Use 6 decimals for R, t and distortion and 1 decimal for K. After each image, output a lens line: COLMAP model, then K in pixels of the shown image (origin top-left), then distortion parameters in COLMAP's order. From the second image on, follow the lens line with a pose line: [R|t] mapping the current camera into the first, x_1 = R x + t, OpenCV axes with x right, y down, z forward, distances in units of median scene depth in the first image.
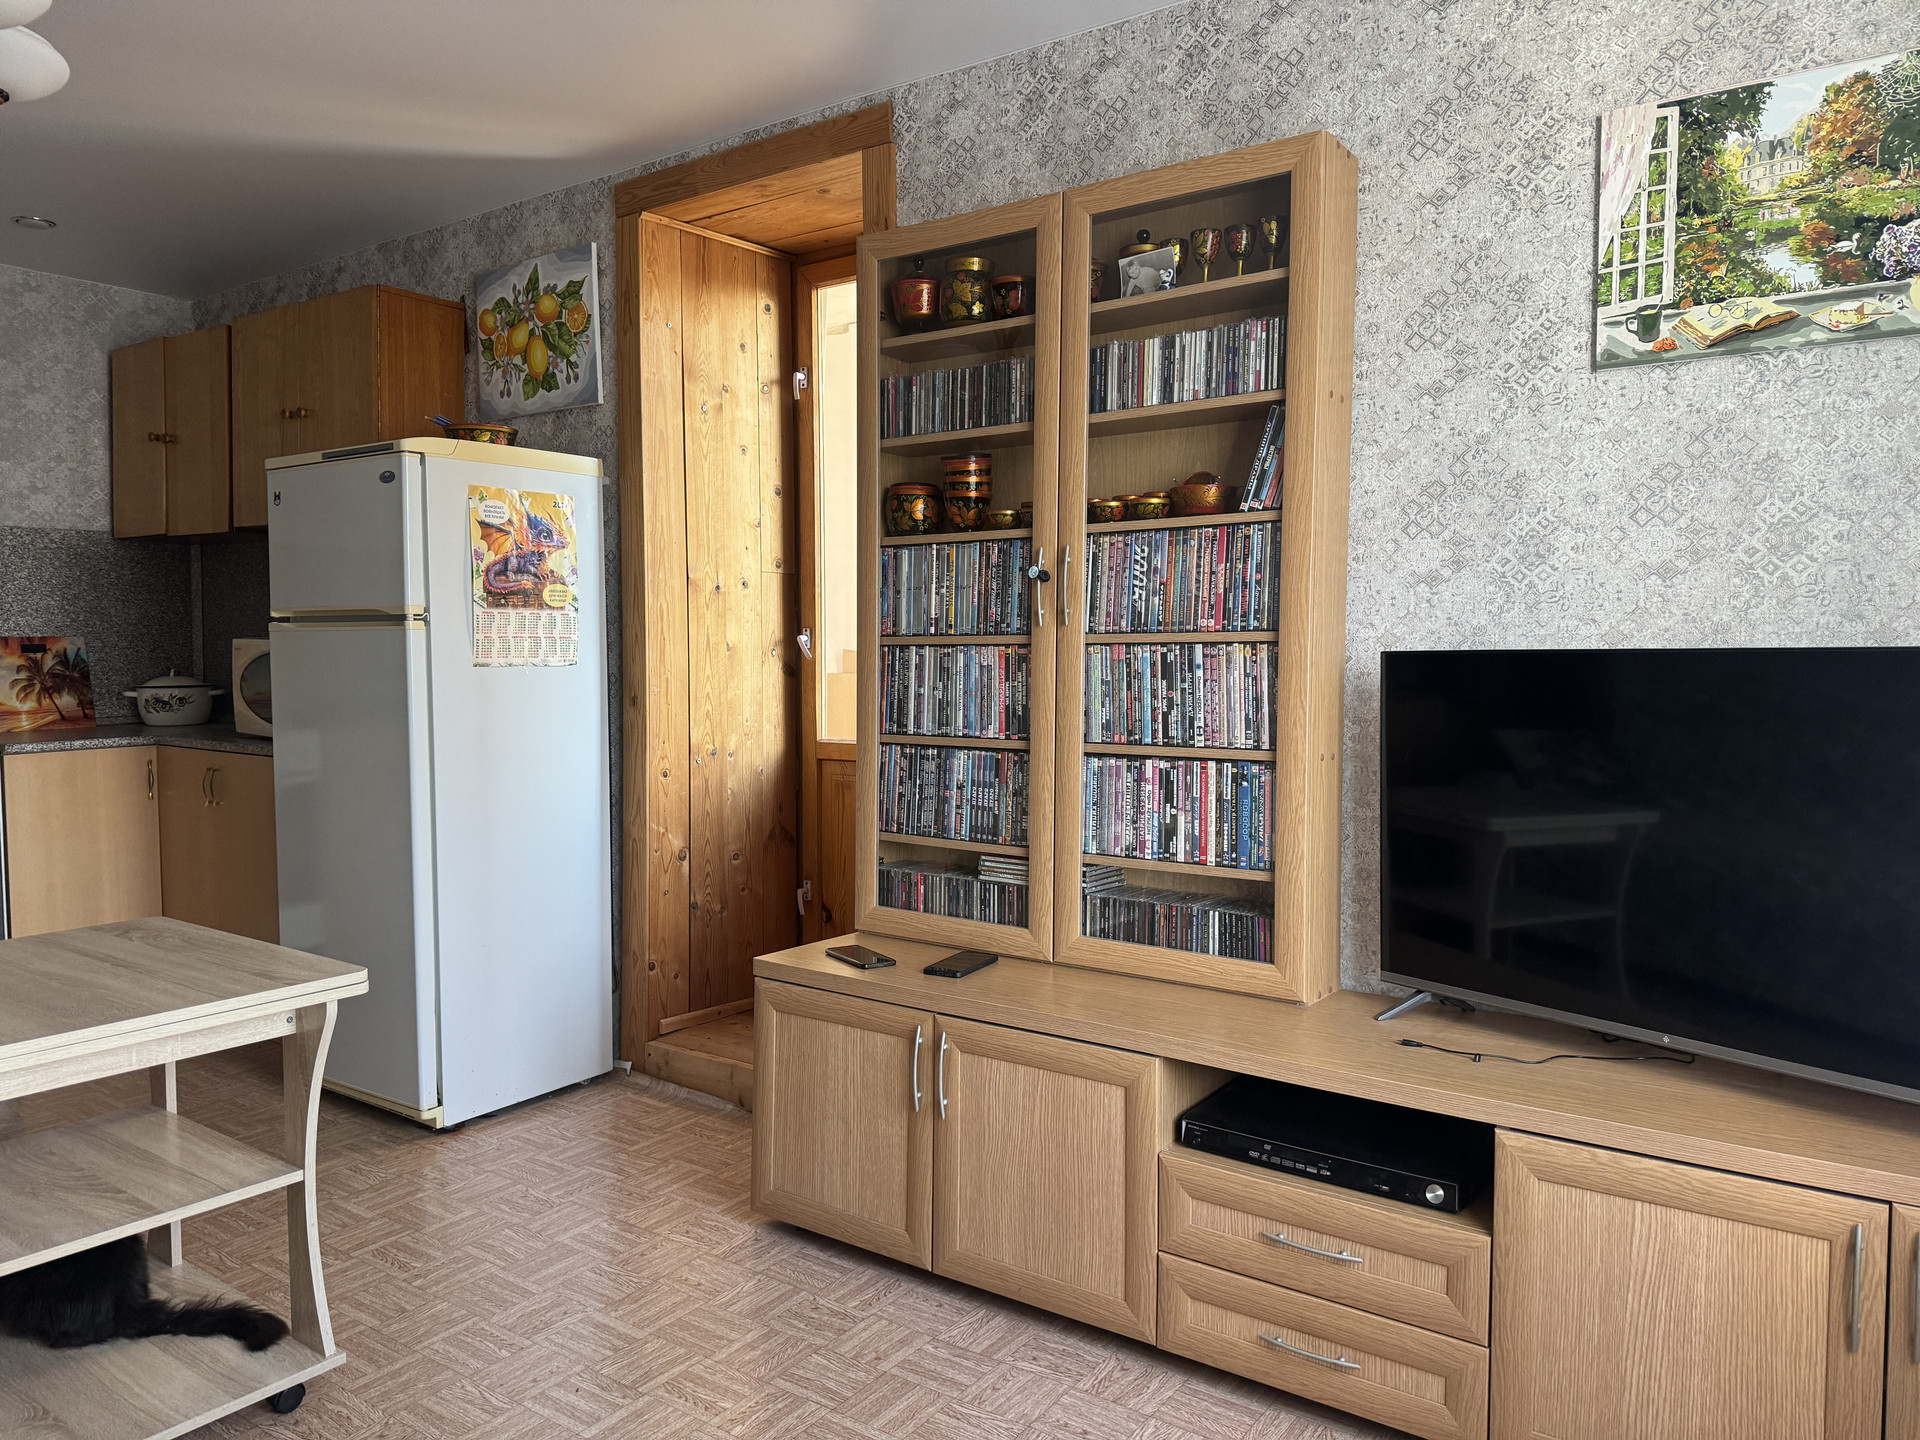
lens RADIAL K [[1333.2, 0, 961.4], [0, 1333.2, 720.1], [0, 0, 1]] dist [0.066369, -0.085878]
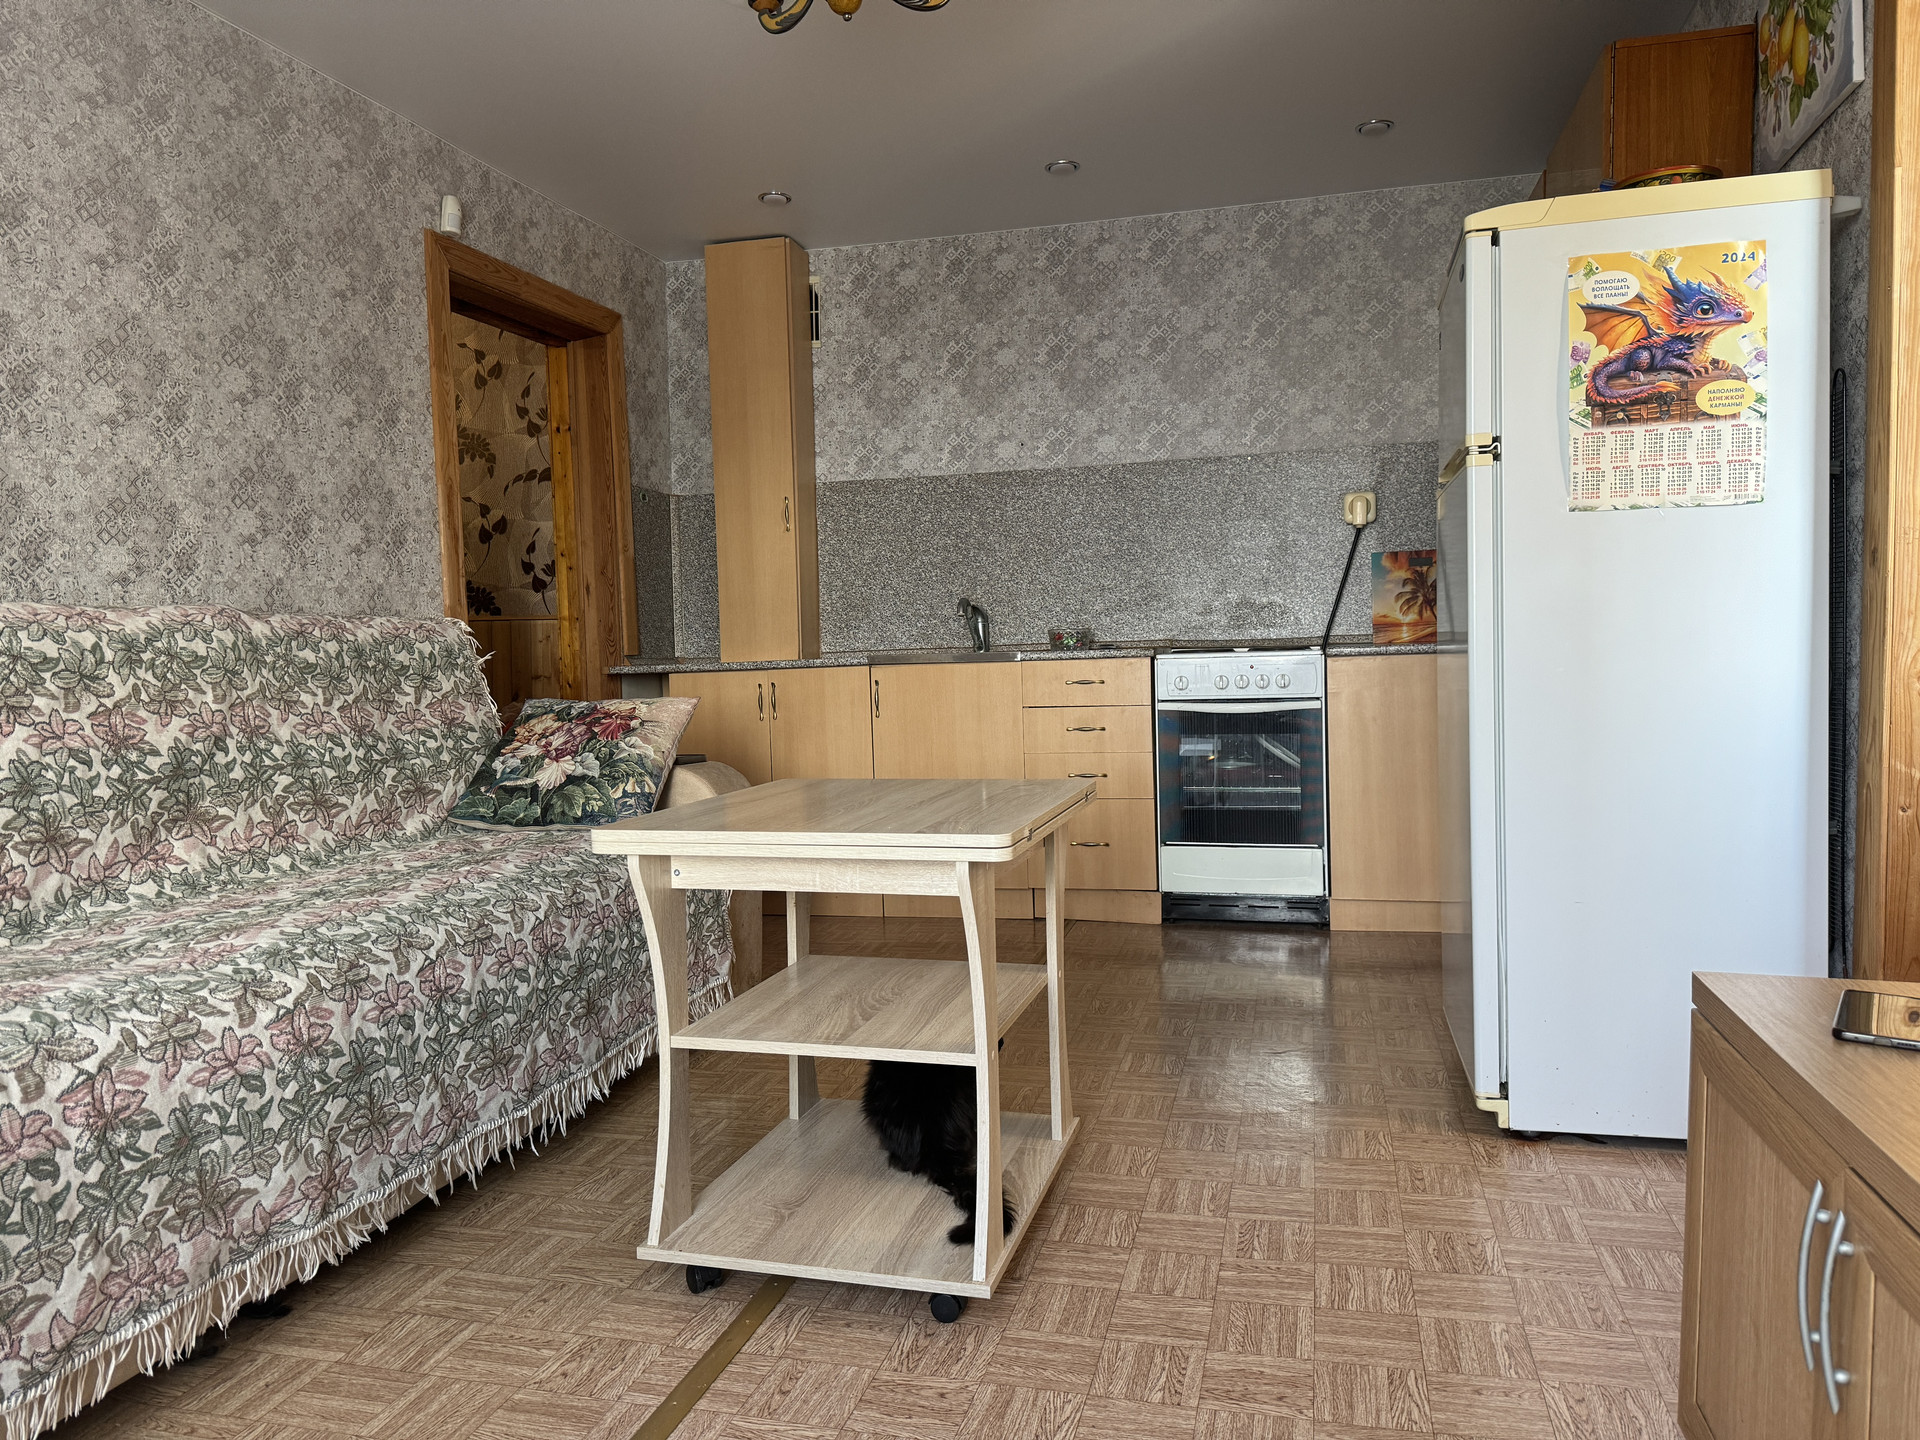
lens RADIAL K [[1333.2, 0, 969.7], [0, 1333.2, 730.3], [0, 0, 1]] dist [0.066369, -0.085878]
pose [[0.348684, 0.049772, -0.935918, 0.210292], [-0.029279, 0.998680, 0.042202, 0.056695], [0.936783, 0.012688, 0.349681, 0.457334]]
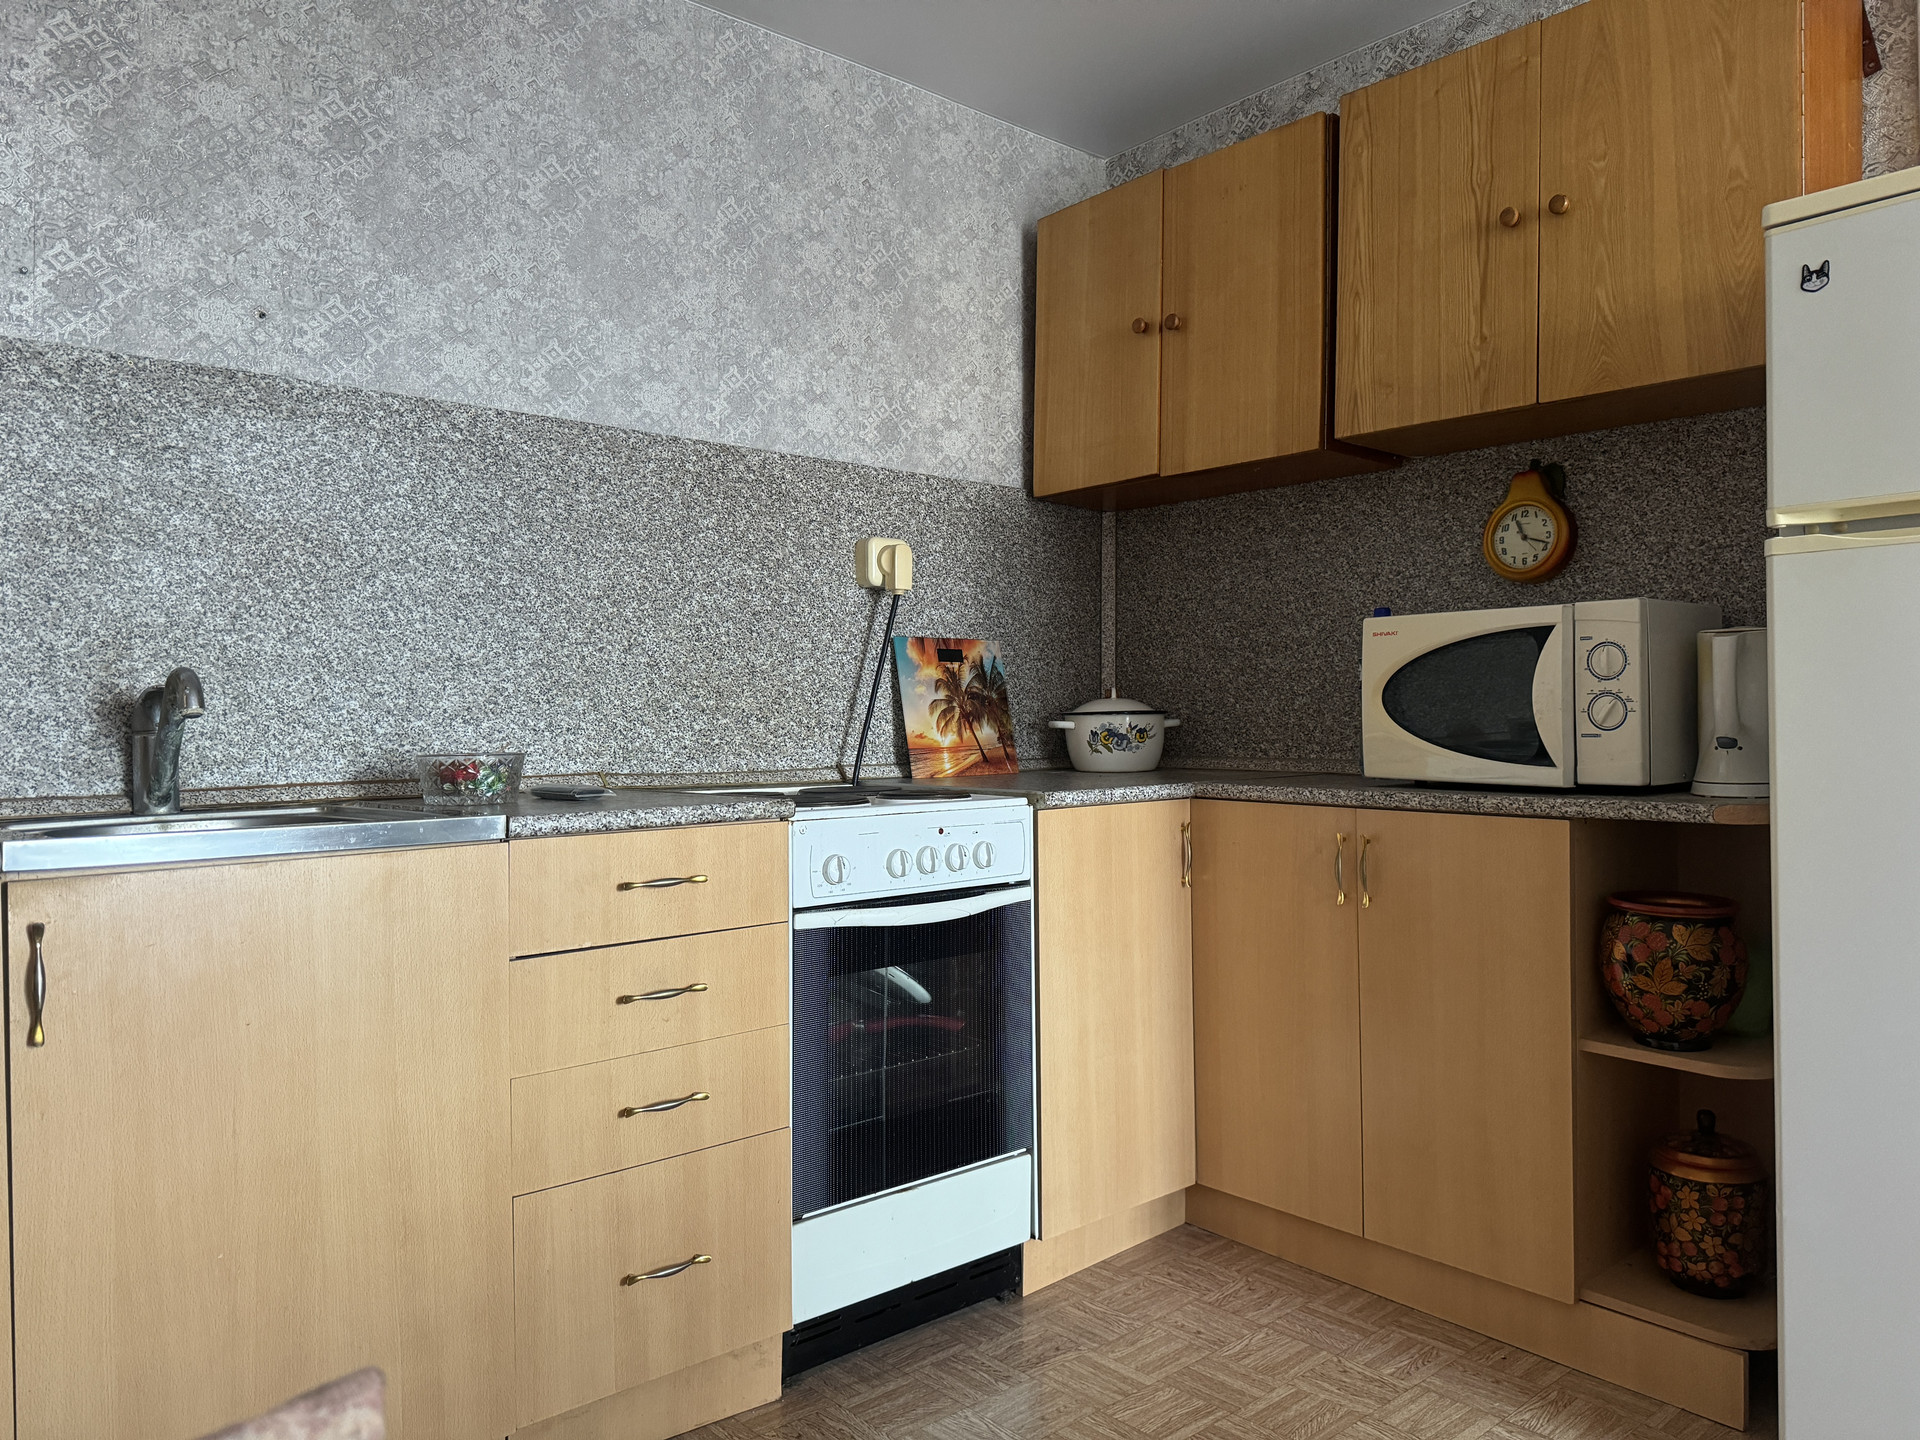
lens RADIAL K [[1333.2, 0, 919.7], [0, 1333.2, 714.9], [0, 0, 1]] dist [0.066369, -0.085878]
pose [[0.968729, -0.009085, -0.247953, -0.750396], [-0.007371, 0.997835, -0.065358, 0.027191], [0.248010, 0.065142, 0.966565, 0.501784]]
